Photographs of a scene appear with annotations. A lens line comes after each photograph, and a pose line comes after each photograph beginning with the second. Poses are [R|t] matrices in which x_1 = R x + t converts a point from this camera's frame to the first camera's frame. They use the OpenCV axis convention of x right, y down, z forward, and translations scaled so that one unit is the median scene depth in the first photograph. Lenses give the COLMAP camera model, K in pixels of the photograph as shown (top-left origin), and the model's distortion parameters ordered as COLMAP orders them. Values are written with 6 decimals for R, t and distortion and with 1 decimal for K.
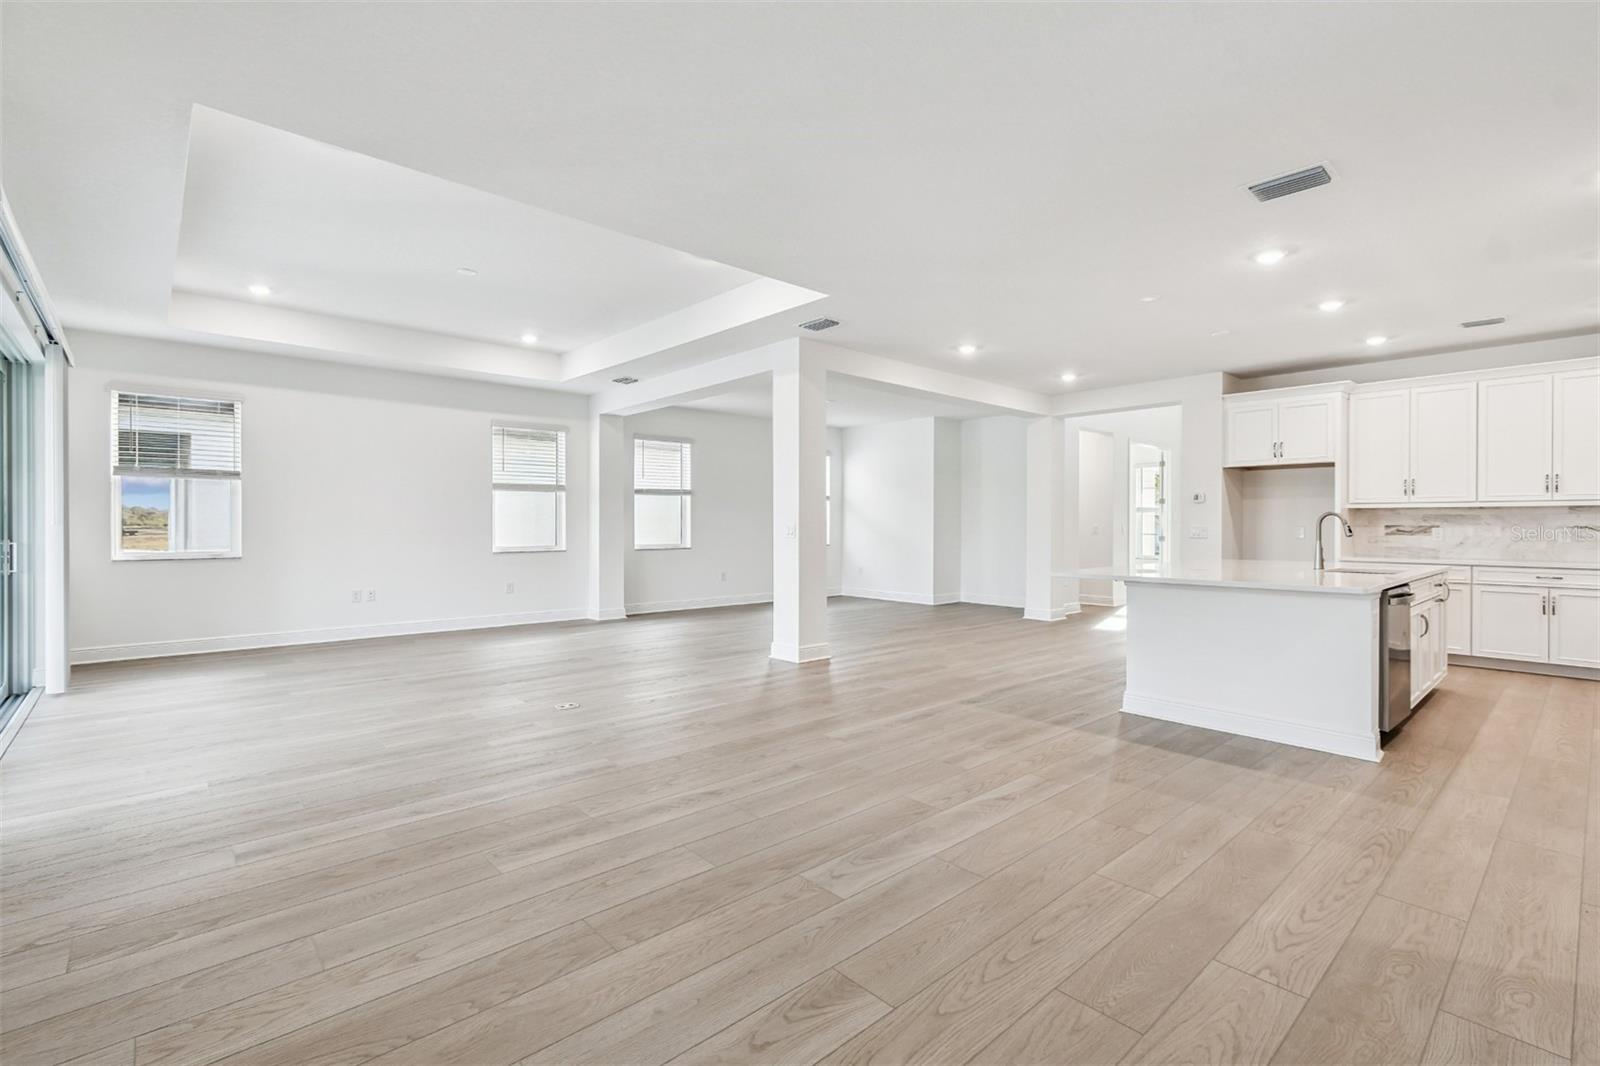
lens RADIAL K [[716.3, 0, 804.5], [0, 716.3, 523.9], [0, 0, 1]] dist [0.004805, -0.001533]
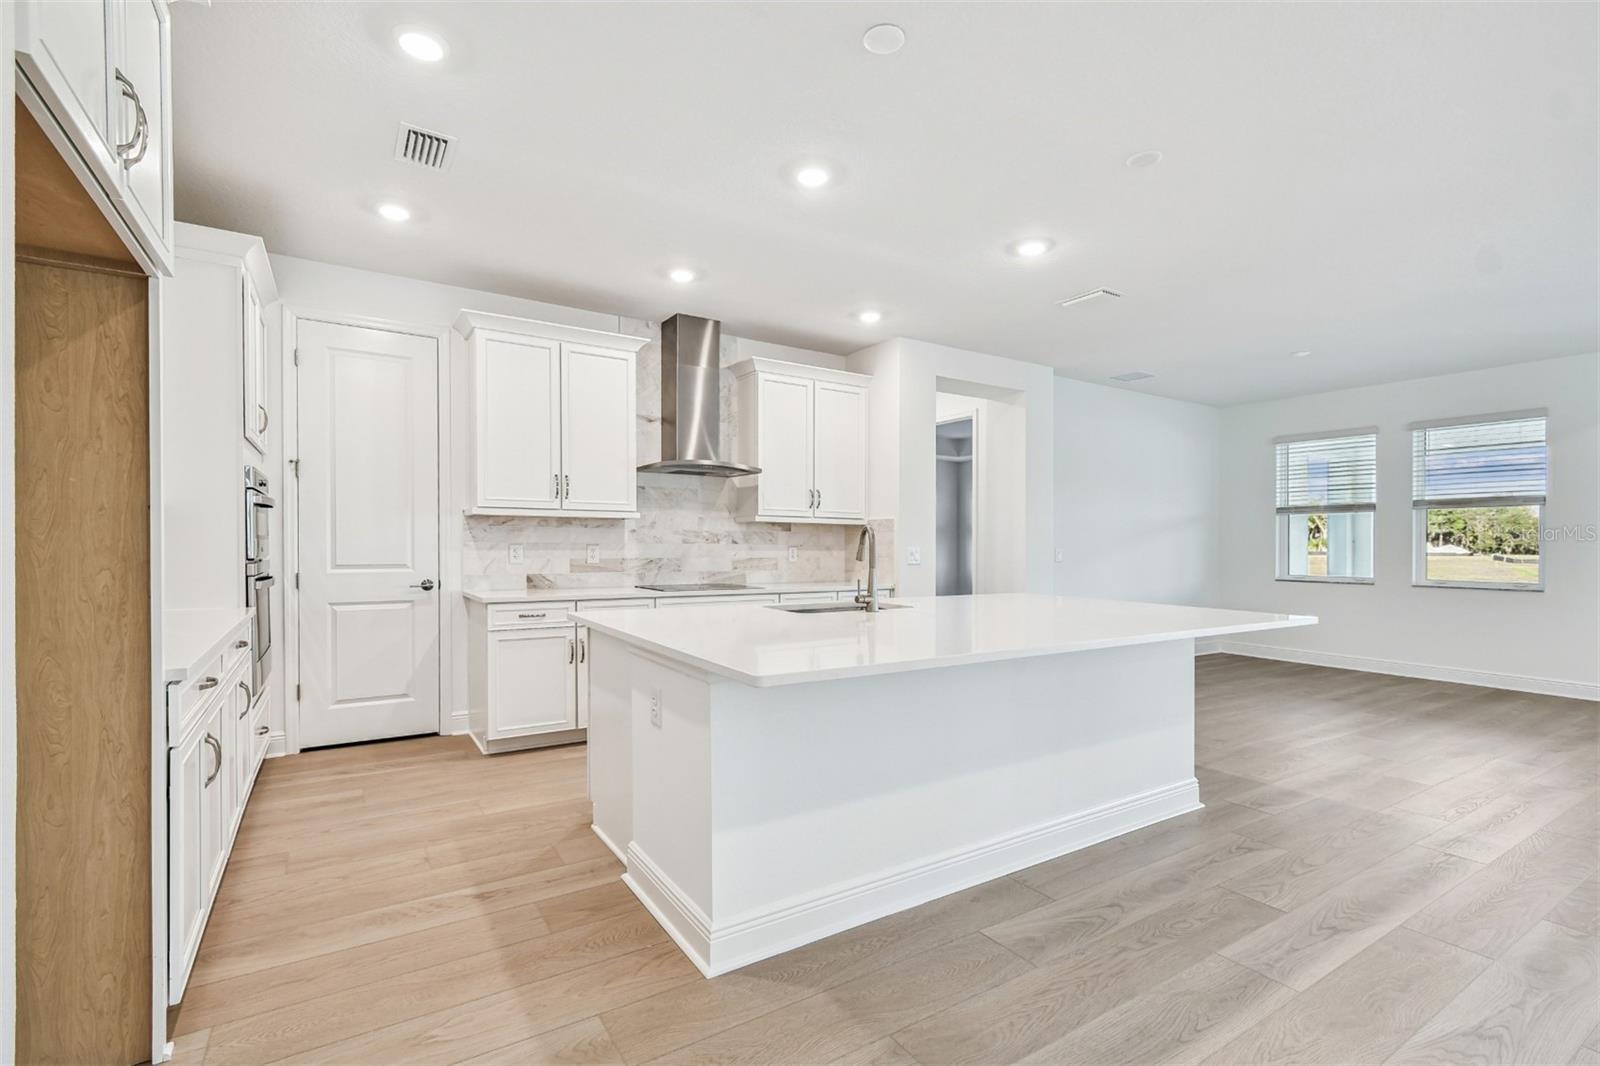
lens RADIAL K [[716.3, 0, 798.6], [0, 716.3, 552.3], [0, 0, 1]] dist [0.004805, -0.001533]
pose [[-0.983358, -0.015707, 0.180996, 0.485715], [-0.013974, 0.999843, 0.010850, 0.000009], [-0.181139, 0.008140, -0.983424, 1.251064]]
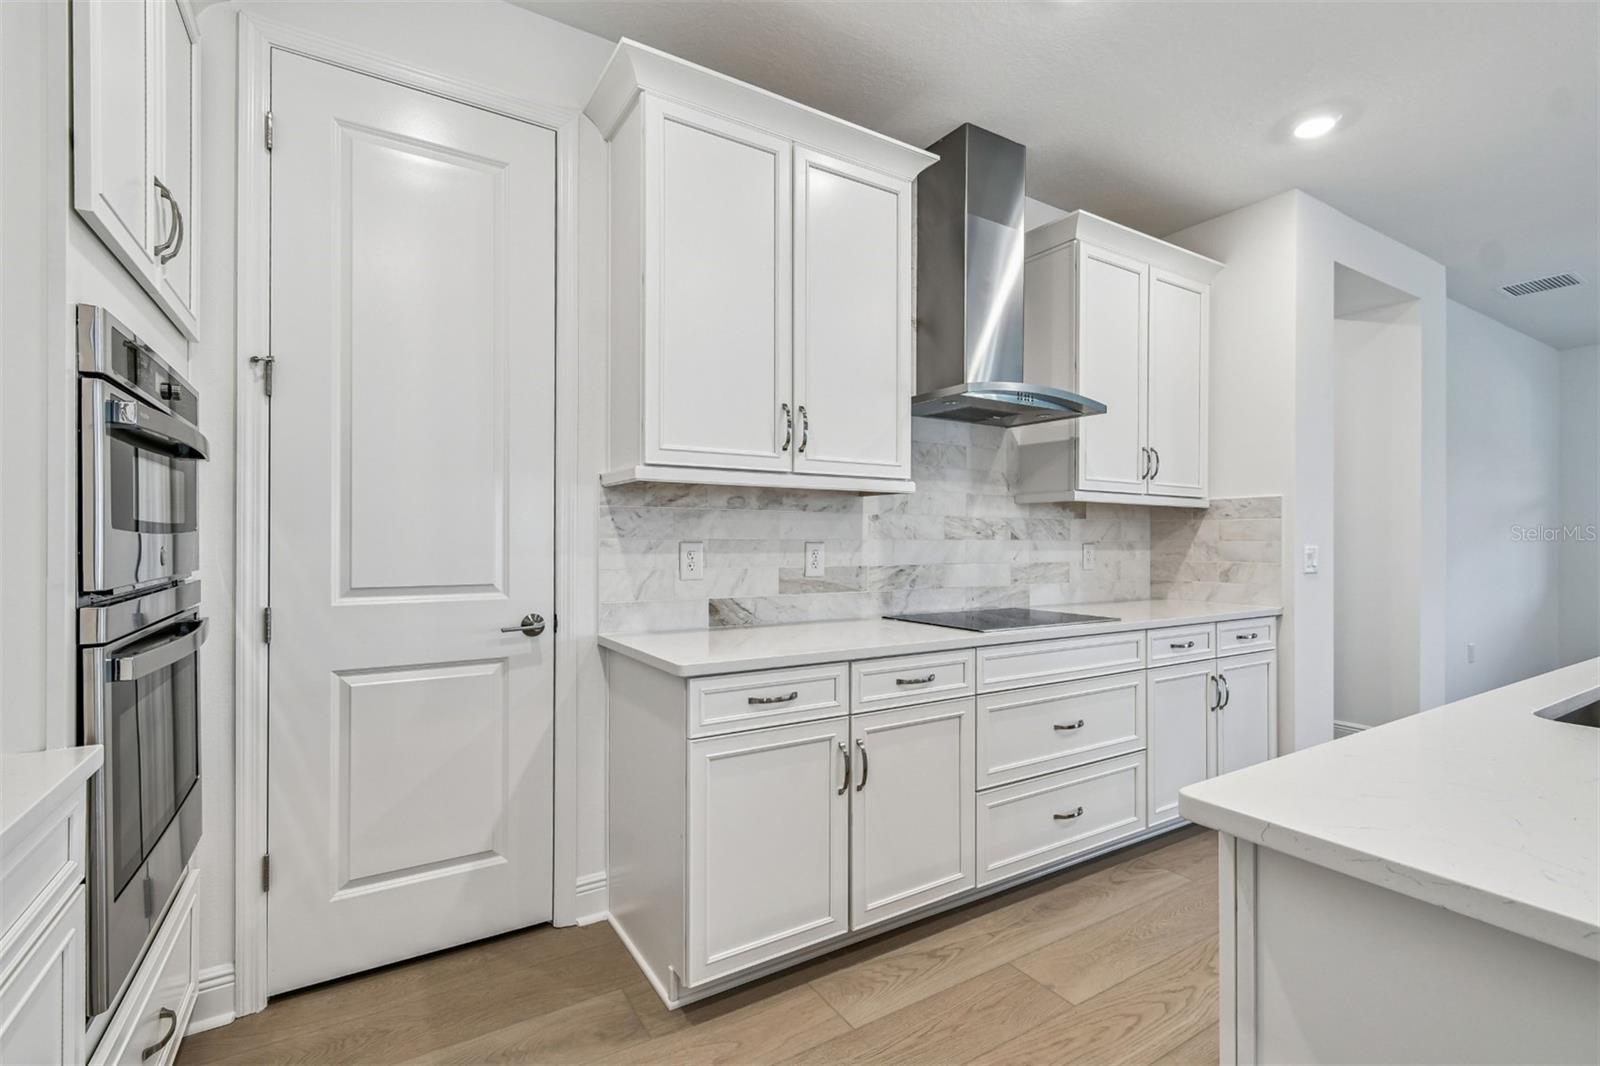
lens RADIAL K [[716.3, 0, 799.1], [0, 716.3, 532.8], [0, 0, 1]] dist [0.004805, -0.001533]
pose [[-0.982725, -0.009859, 0.184810, 0.766477], [-0.011496, 0.999904, -0.007786, 0.001037], [-0.184715, -0.009776, -0.982743, 0.958091]]
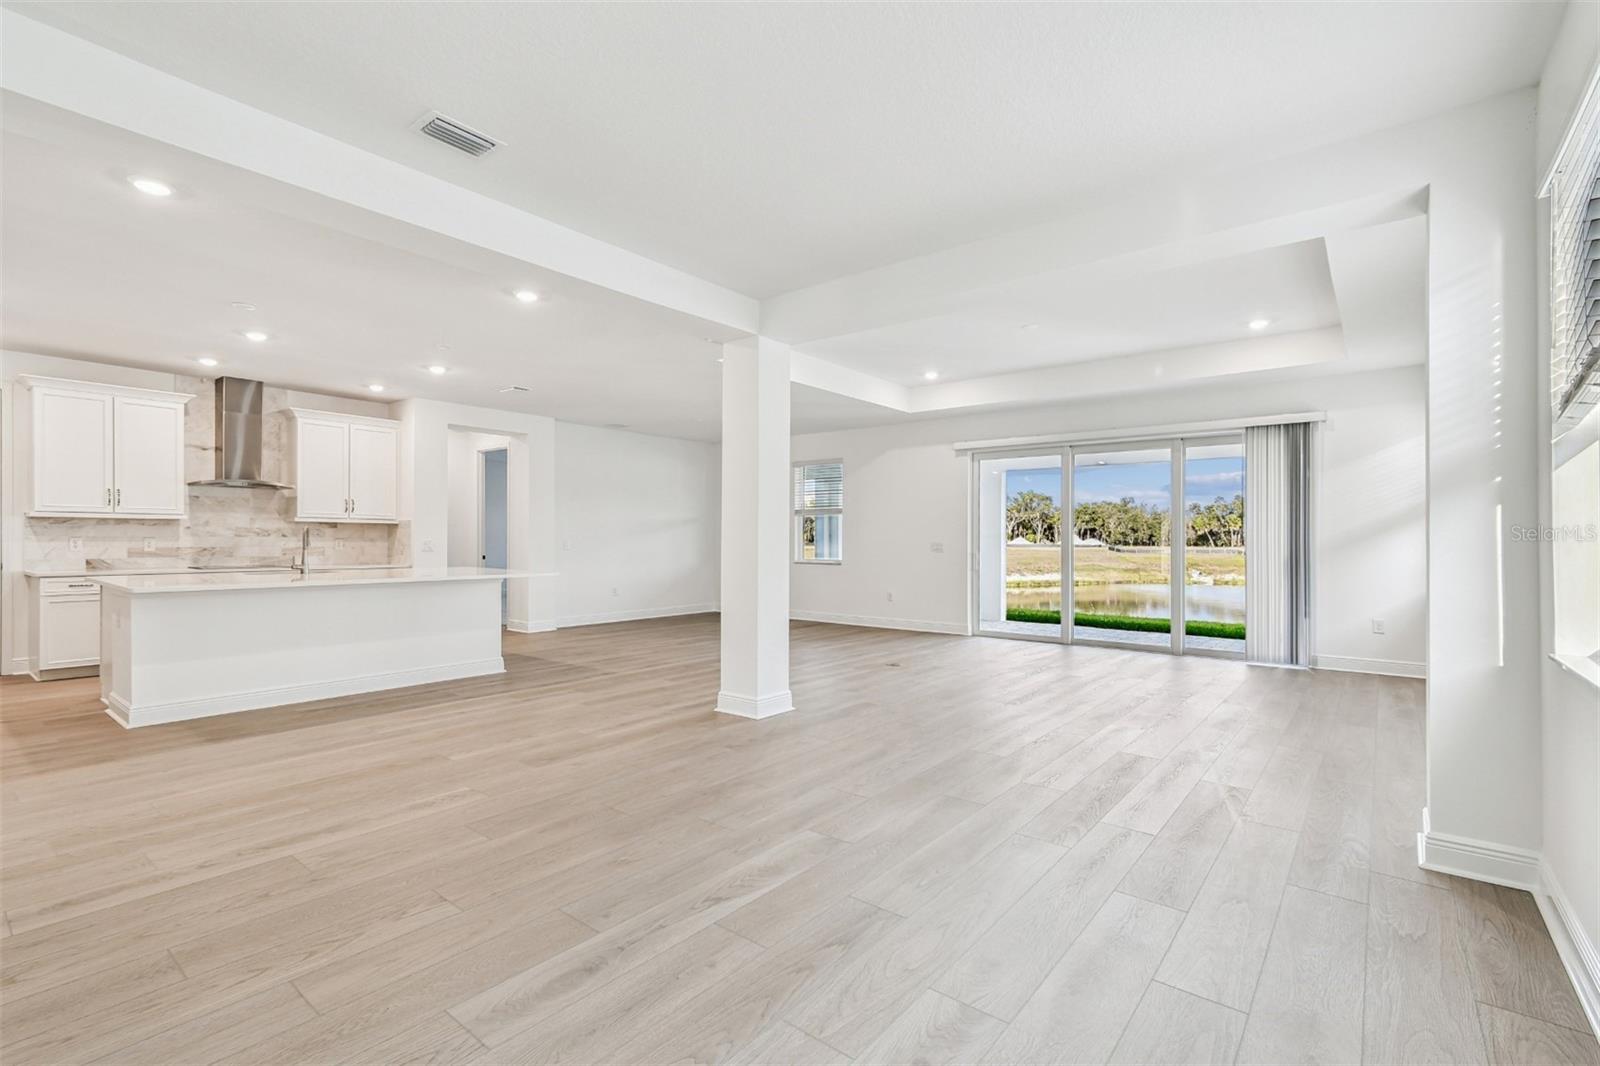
lens RADIAL K [[716.3, 0, 794.9], [0, 716.3, 537.3], [0, 0, 1]] dist [0.004805, -0.001533]
pose [[-0.989785, -0.010695, -0.142168, 0.049852], [-0.009761, 0.999926, -0.007267, 0.001019], [0.142235, -0.005805, -0.989816, 1.723657]]
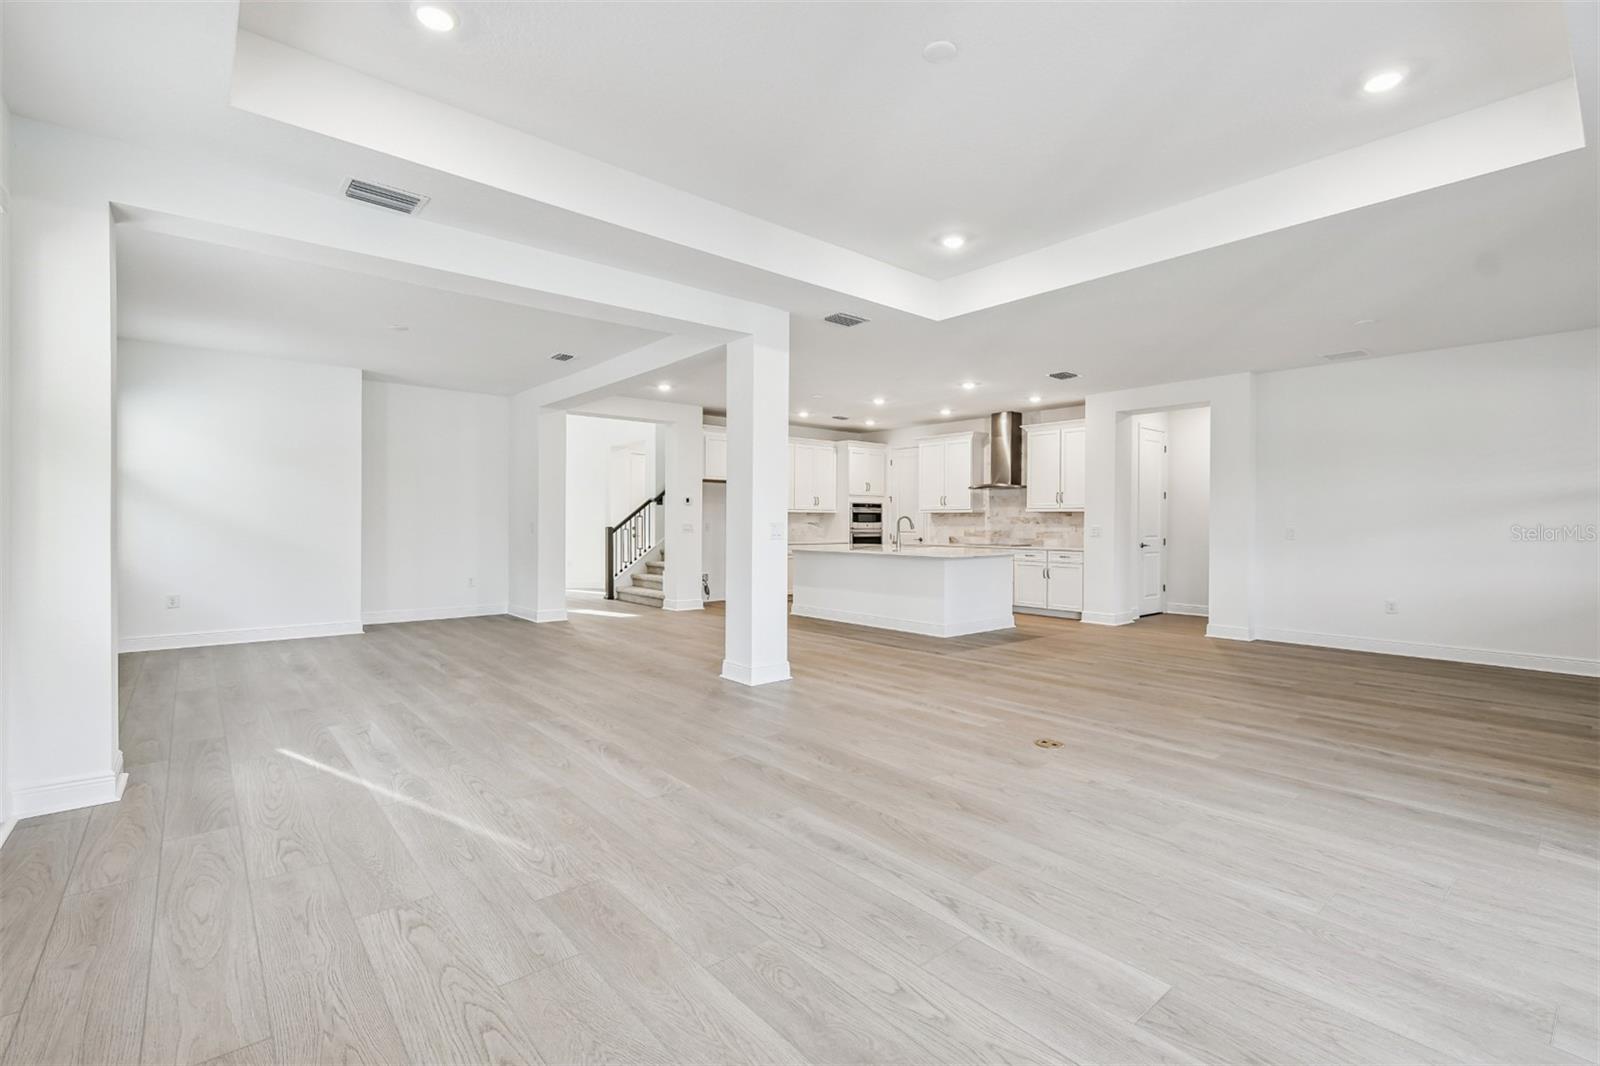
lens RADIAL K [[716.3, 0, 776.7], [0, 716.3, 524.3], [0, 0, 1]] dist [0.004805, -0.001533]
pose [[0.050751, -0.005491, 0.998696, -0.853194], [-0.007023, 0.999958, 0.005855, -0.003449], [-0.998687, -0.007311, 0.050711, 0.921310]]
